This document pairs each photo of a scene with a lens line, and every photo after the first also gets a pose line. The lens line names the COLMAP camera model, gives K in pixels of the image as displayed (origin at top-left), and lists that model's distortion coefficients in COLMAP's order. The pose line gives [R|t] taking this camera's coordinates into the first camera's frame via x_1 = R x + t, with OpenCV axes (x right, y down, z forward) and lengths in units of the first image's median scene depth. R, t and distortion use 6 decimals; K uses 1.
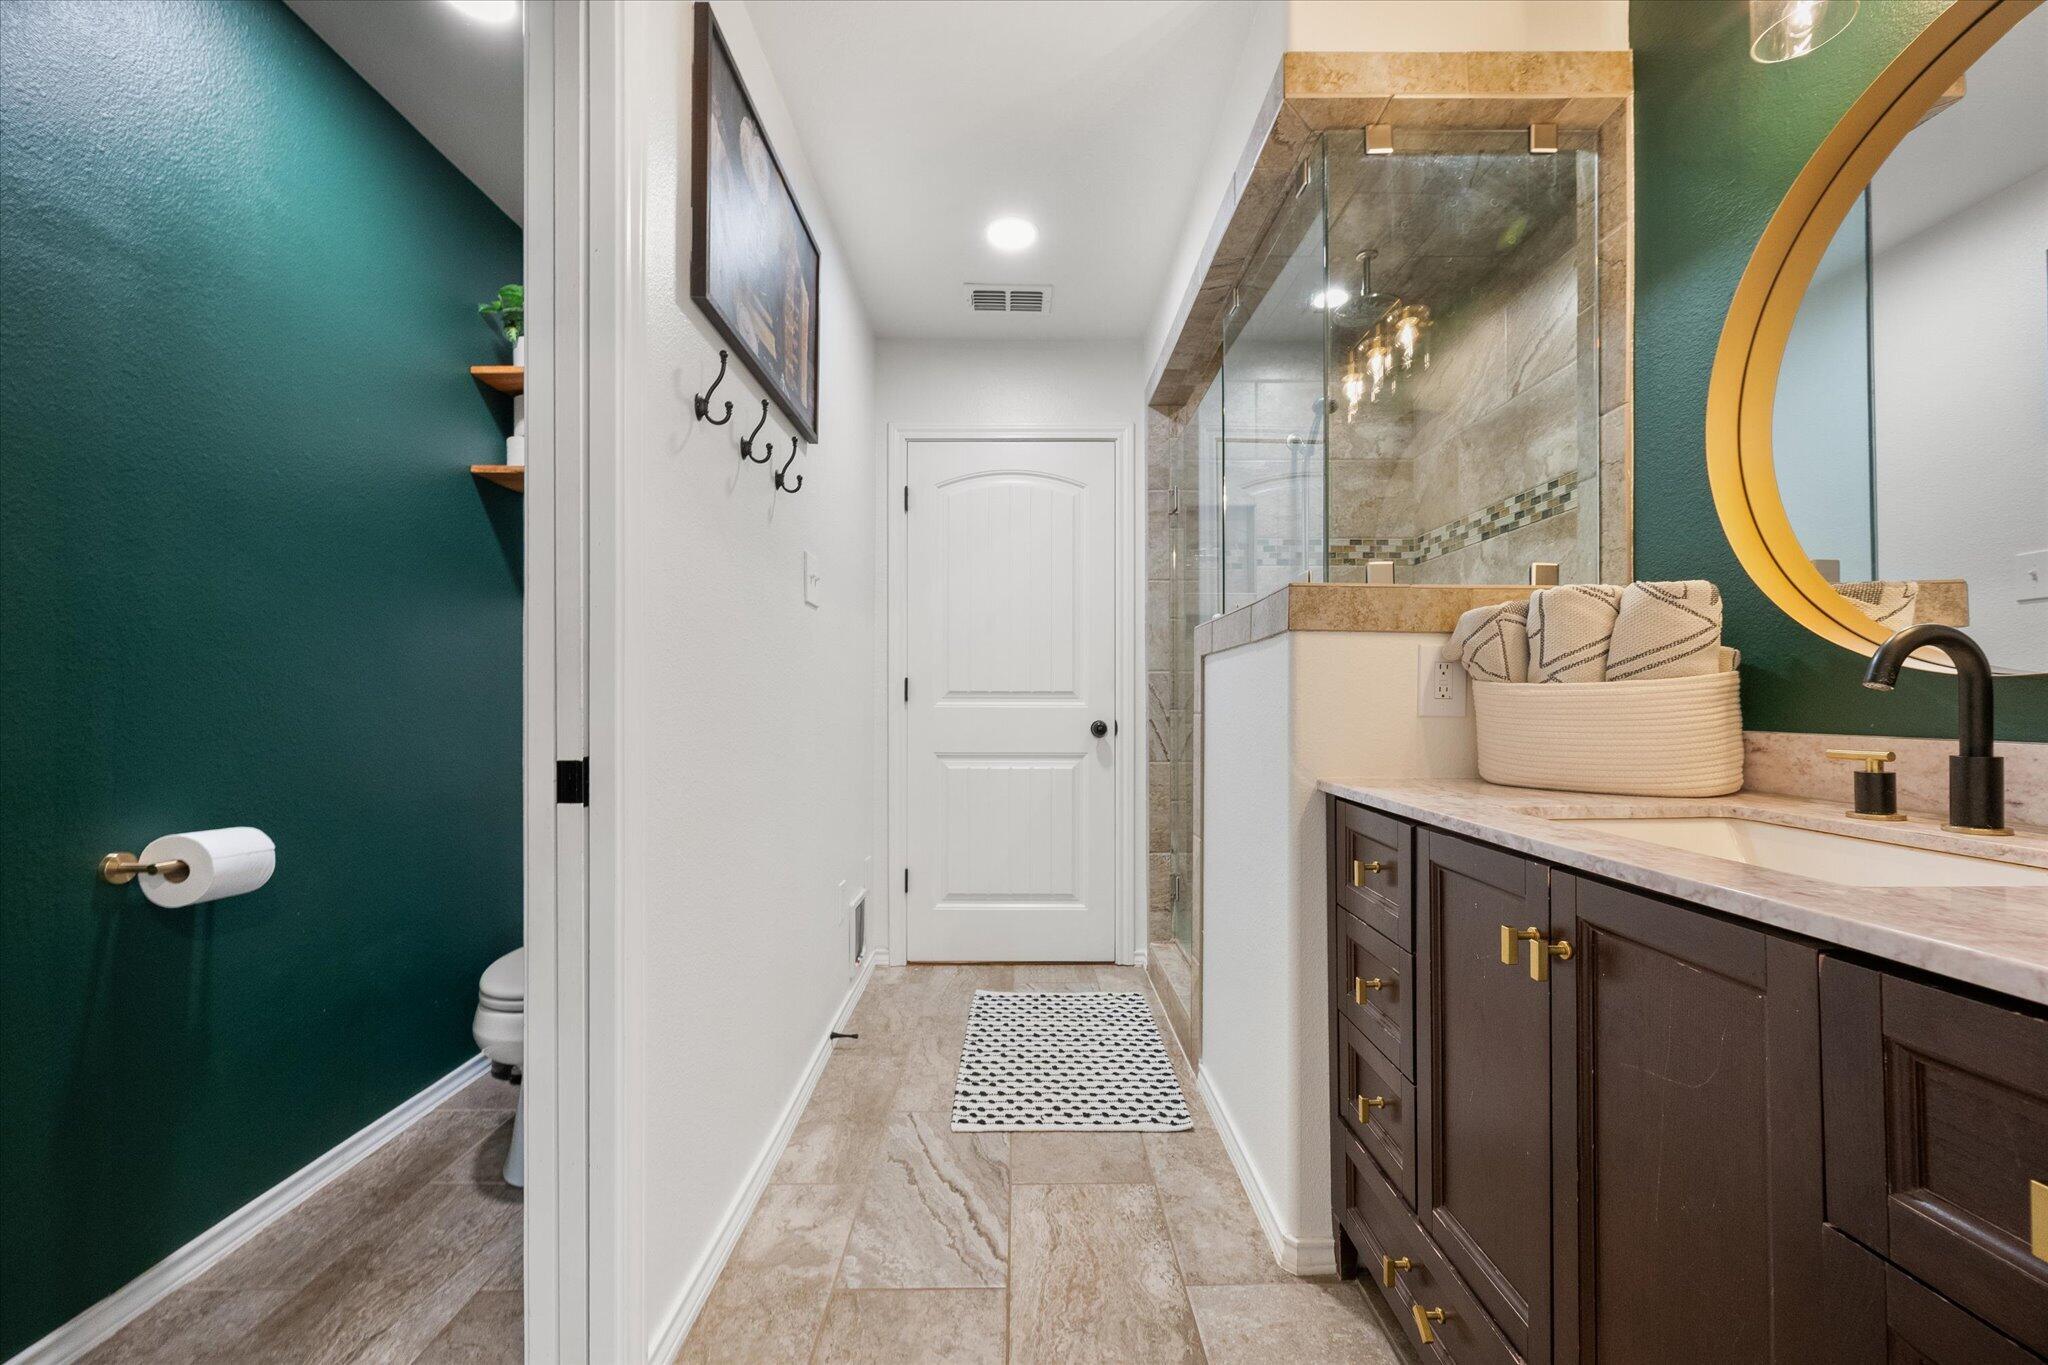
lens RADIAL K [[804.5, 0, 1032.4], [0, 804.5, 691.8], [0, 0, 1]] dist [-0.000373, 0.000047]
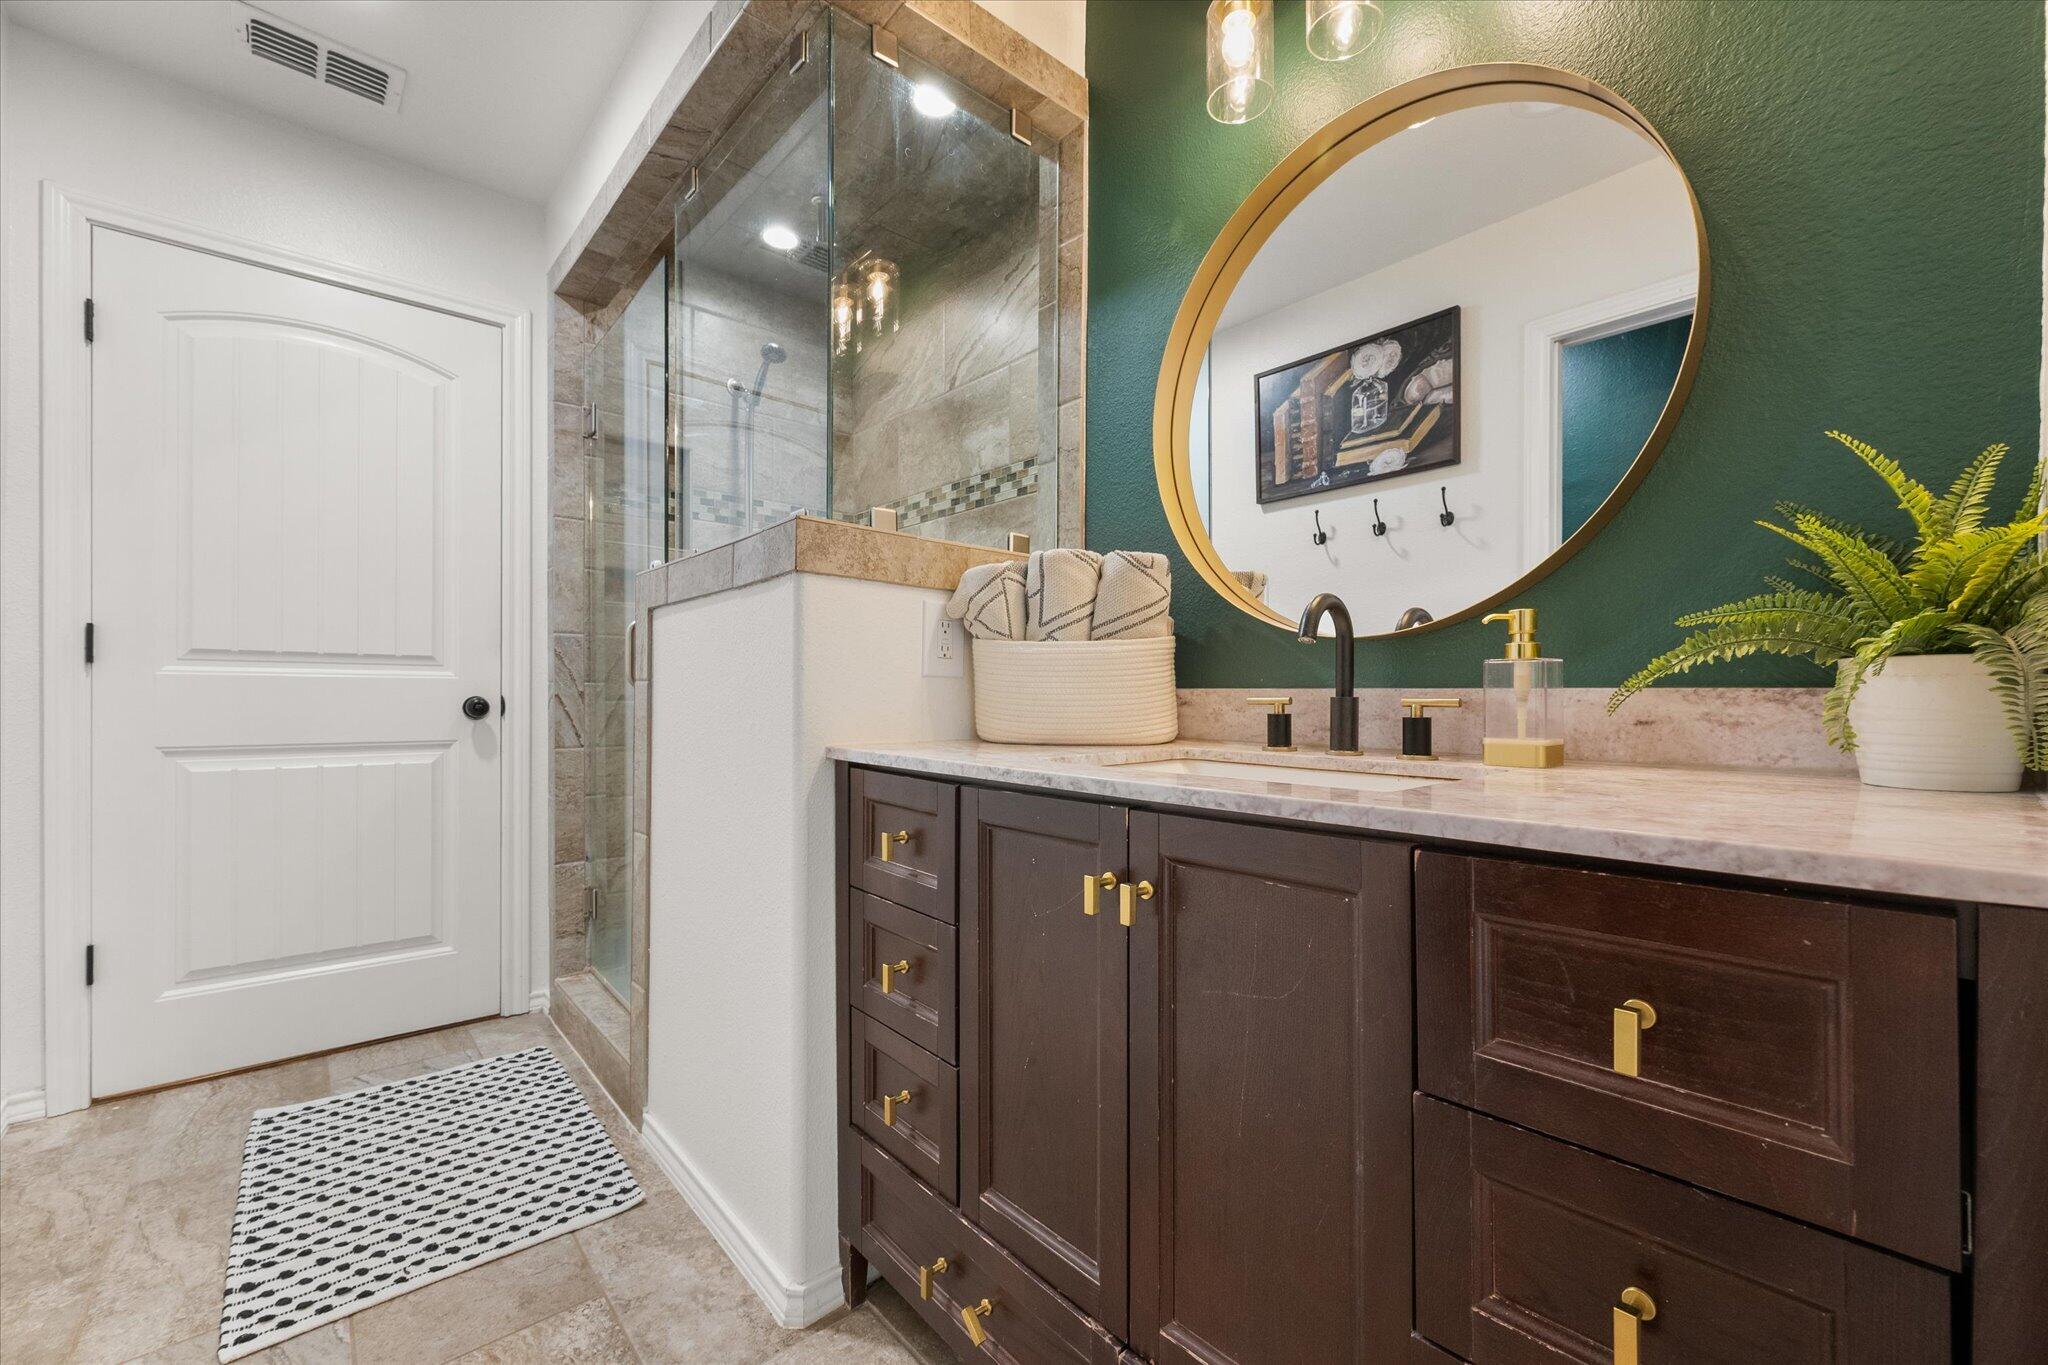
lens RADIAL K [[823.2, 0, 1023.0], [0, 823.2, 695.3], [0, 0, 1]] dist [-0.000516, 0.000003]
pose [[0.758241, 0.003486, 0.651966, -0.045515], [-0.013133, 0.999864, 0.009928, 0.030976], [-0.651843, -0.016090, 0.758184, 0.140160]]
